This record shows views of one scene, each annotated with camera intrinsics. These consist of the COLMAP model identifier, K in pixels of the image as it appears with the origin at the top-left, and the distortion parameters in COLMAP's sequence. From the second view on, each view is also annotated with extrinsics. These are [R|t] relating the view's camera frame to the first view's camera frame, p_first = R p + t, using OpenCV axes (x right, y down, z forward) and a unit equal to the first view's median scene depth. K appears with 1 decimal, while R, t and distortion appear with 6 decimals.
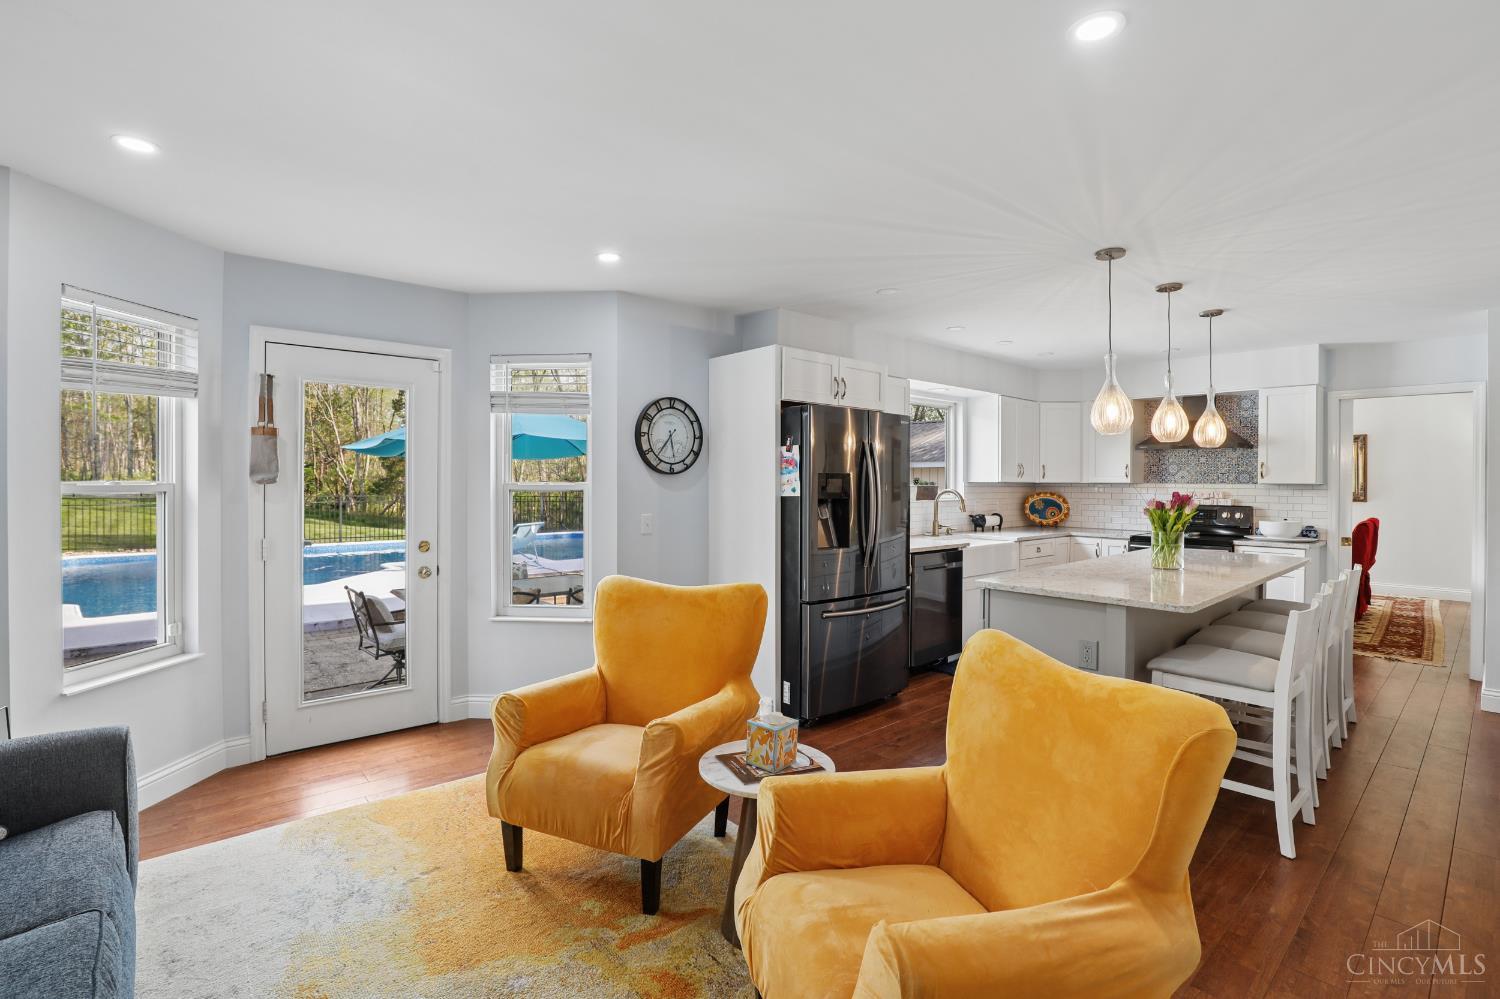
lens RADIAL K [[693.5, 0, 750.8], [0, 693.5, 482.0], [0, 0, 1]] dist [-0.040968, 0.009105]
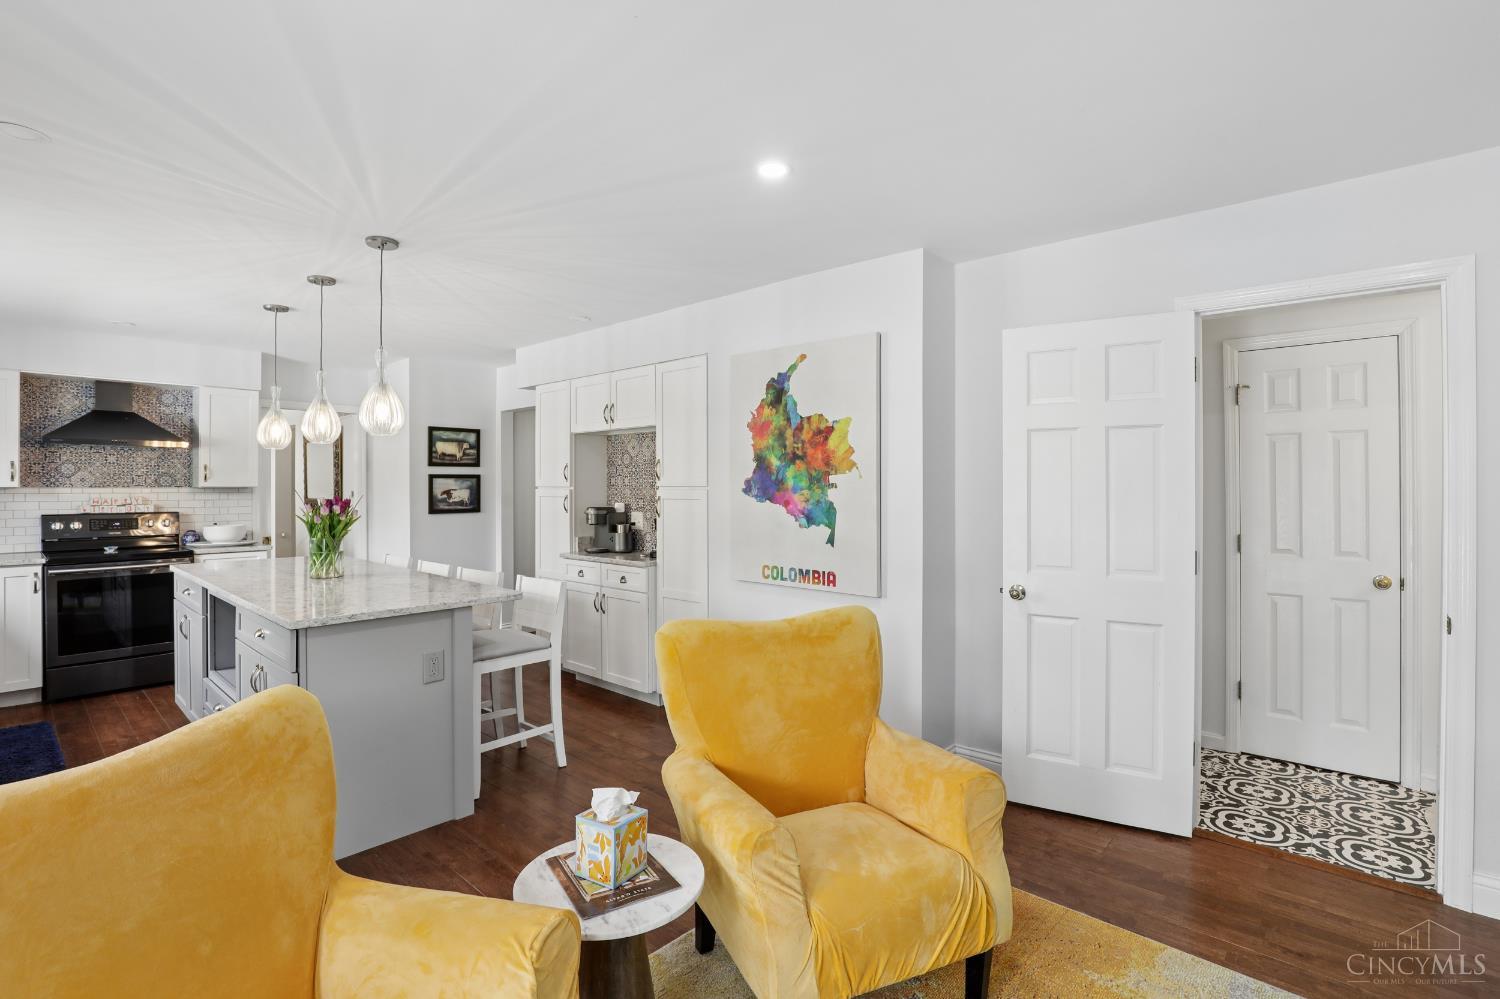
lens RADIAL K [[693.5, 0, 750.8], [0, 693.5, 482.0], [0, 0, 1]] dist [-0.040968, 0.009105]
pose [[-0.120159, 0.000036, 0.992755, -0.273507], [0.003039, 0.999995, 0.000332, -0.002720], [-0.992750, 0.003056, -0.120159, 0.360830]]
